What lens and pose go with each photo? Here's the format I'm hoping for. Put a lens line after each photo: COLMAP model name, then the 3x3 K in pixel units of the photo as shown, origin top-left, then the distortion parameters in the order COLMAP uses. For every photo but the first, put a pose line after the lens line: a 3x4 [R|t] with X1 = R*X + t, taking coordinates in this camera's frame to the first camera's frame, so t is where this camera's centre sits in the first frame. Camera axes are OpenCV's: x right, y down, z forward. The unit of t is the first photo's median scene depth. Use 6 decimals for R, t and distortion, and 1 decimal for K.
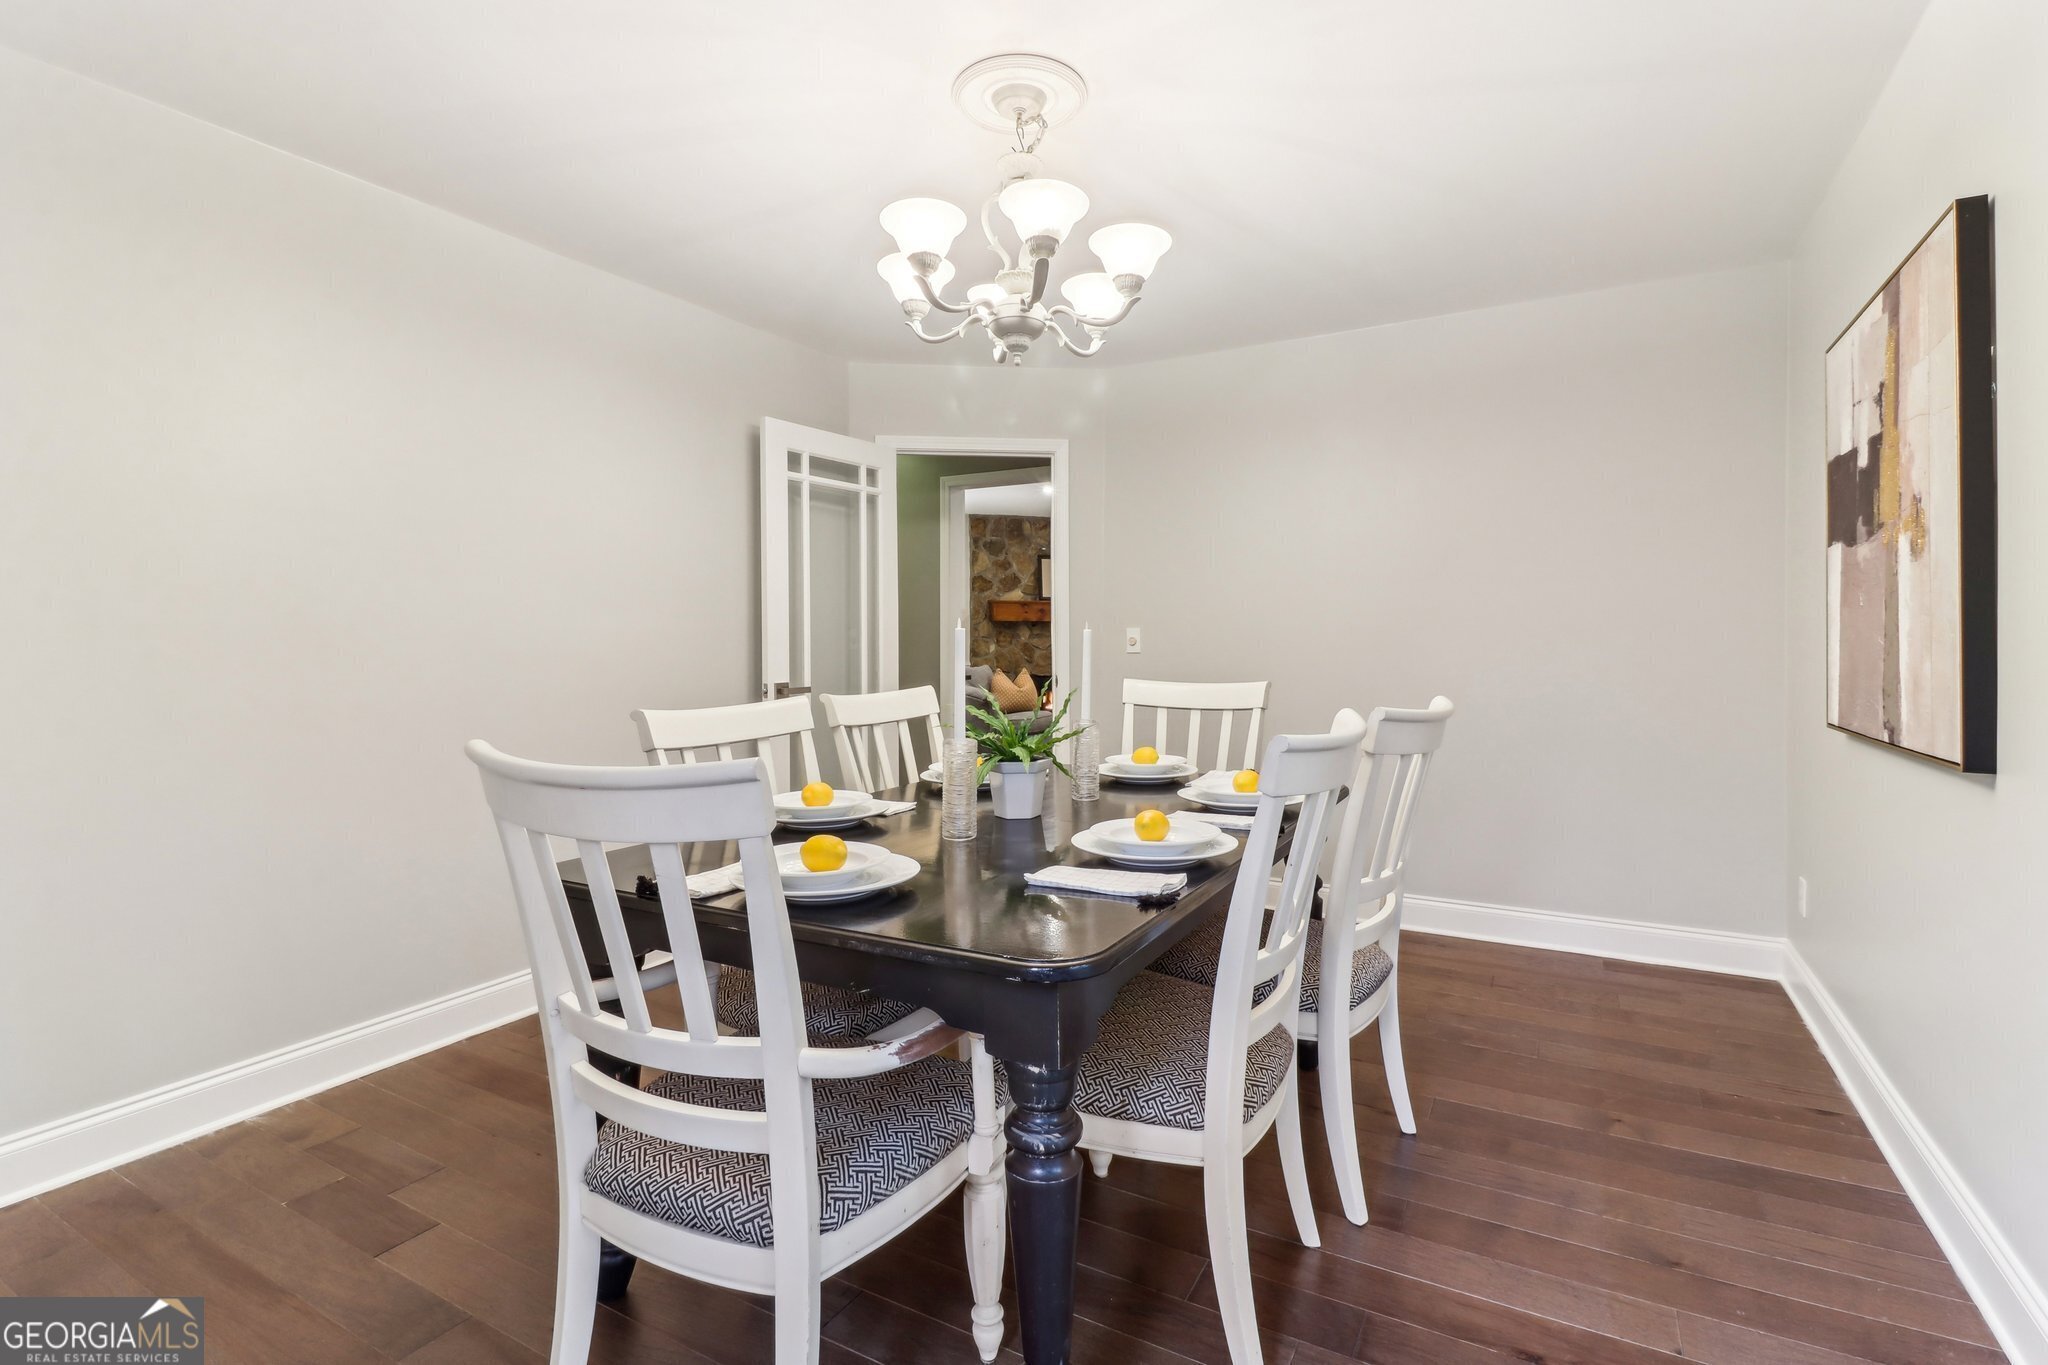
lens RADIAL K [[945.6, 0, 1025.9], [0, 945.6, 666.2], [0, 0, 1]] dist [0.005348, 0.000453]
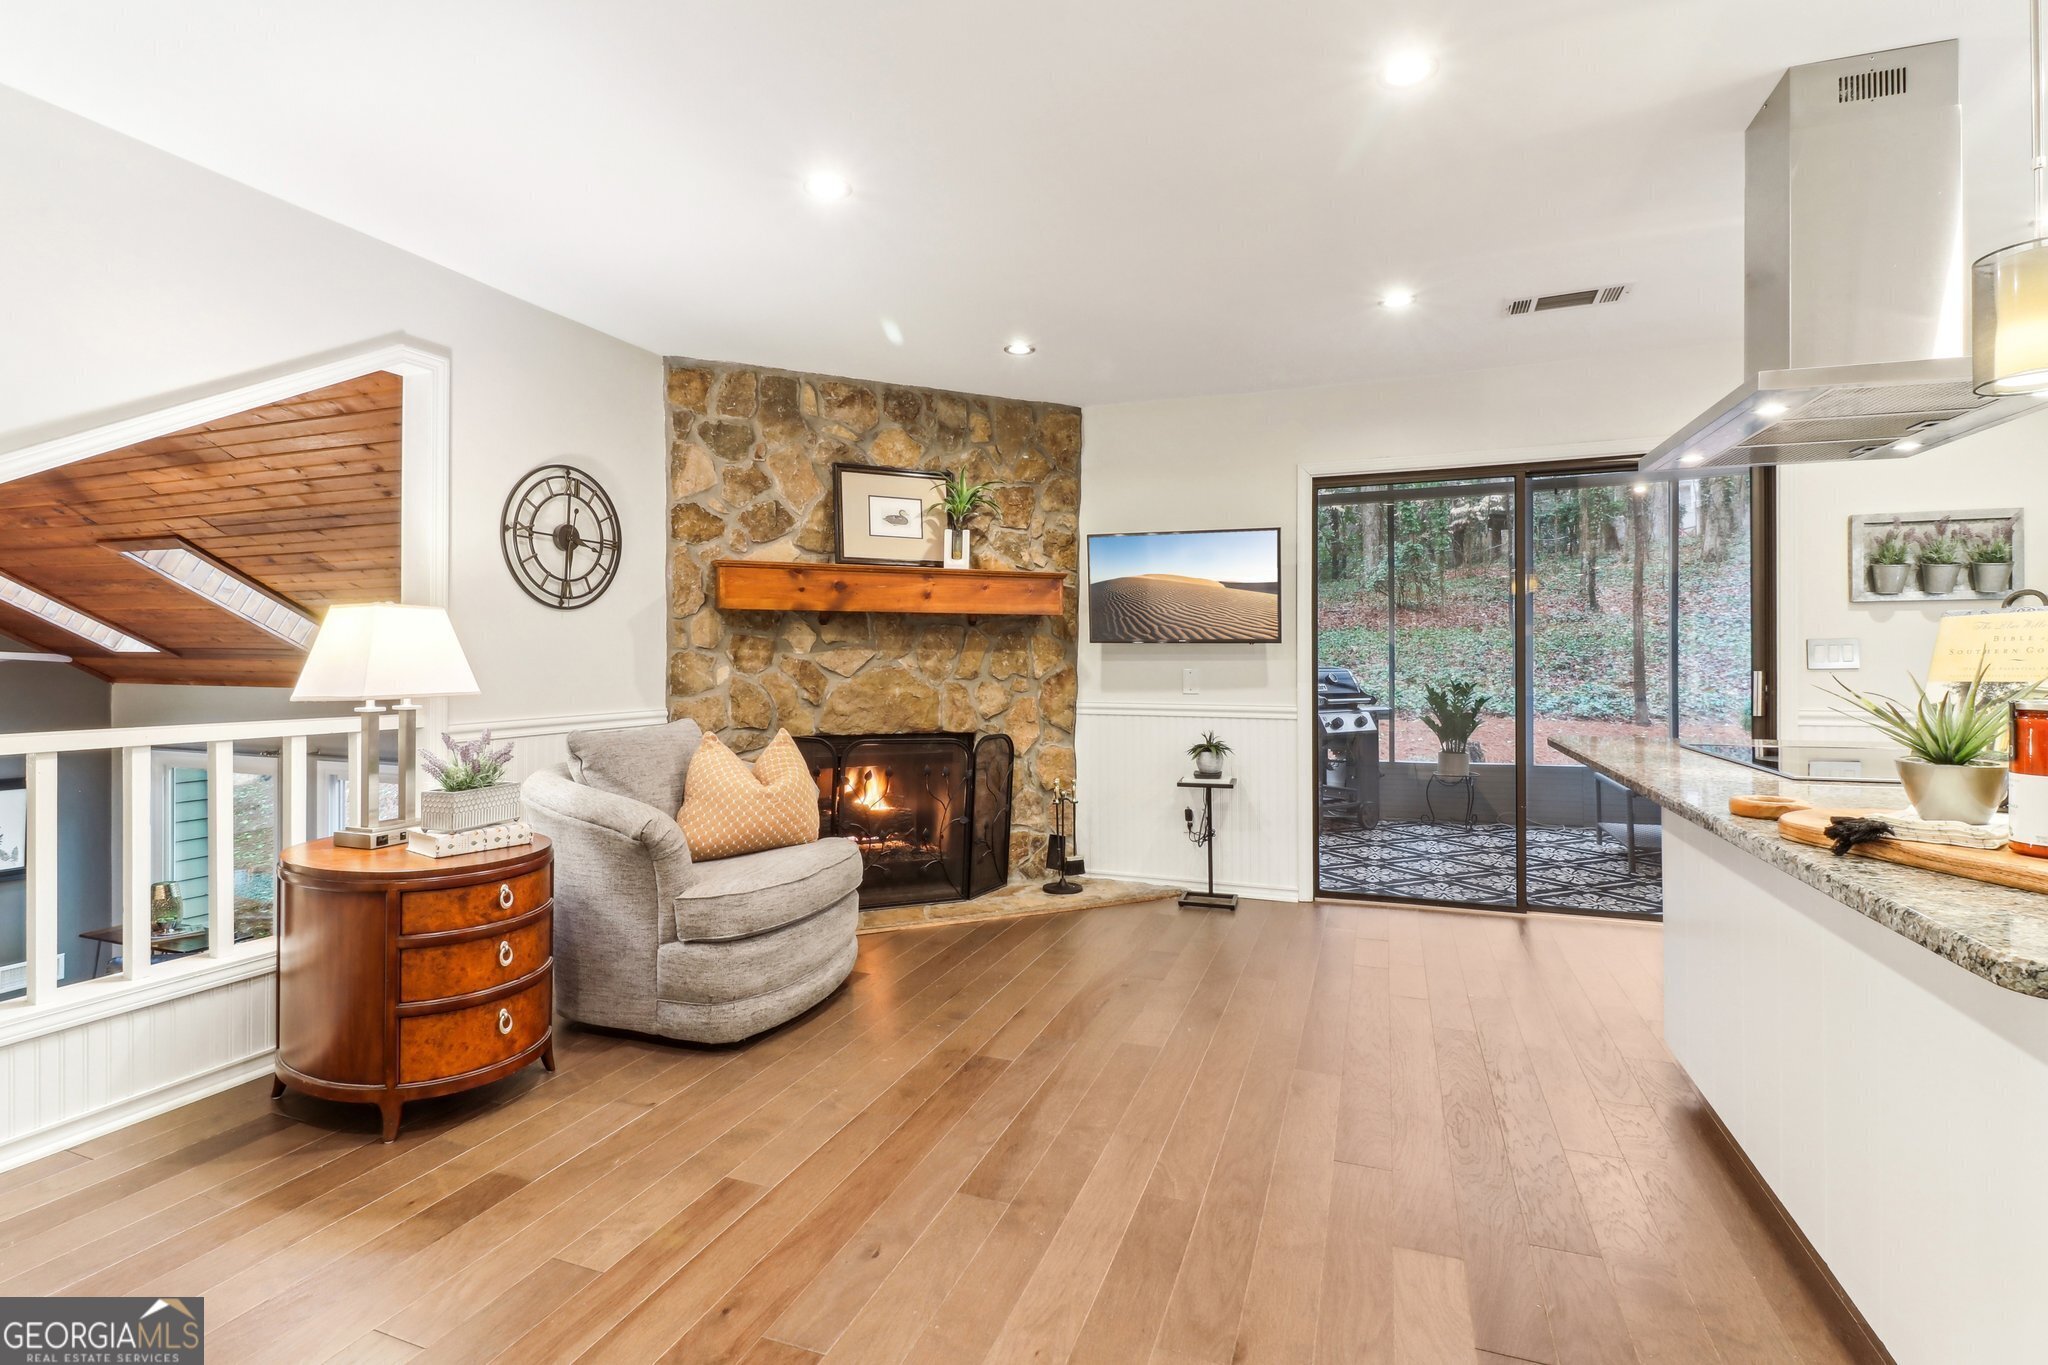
lens RADIAL K [[945.6, 0, 1027.3], [0, 945.6, 673.0], [0, 0, 1]] dist [0.005348, 0.000453]
pose [[0.989036, -0.005468, 0.147573, 0.036898], [0.007690, 0.999865, -0.014489, -0.012470], [-0.147474, 0.015465, 0.988945, 0.559037]]
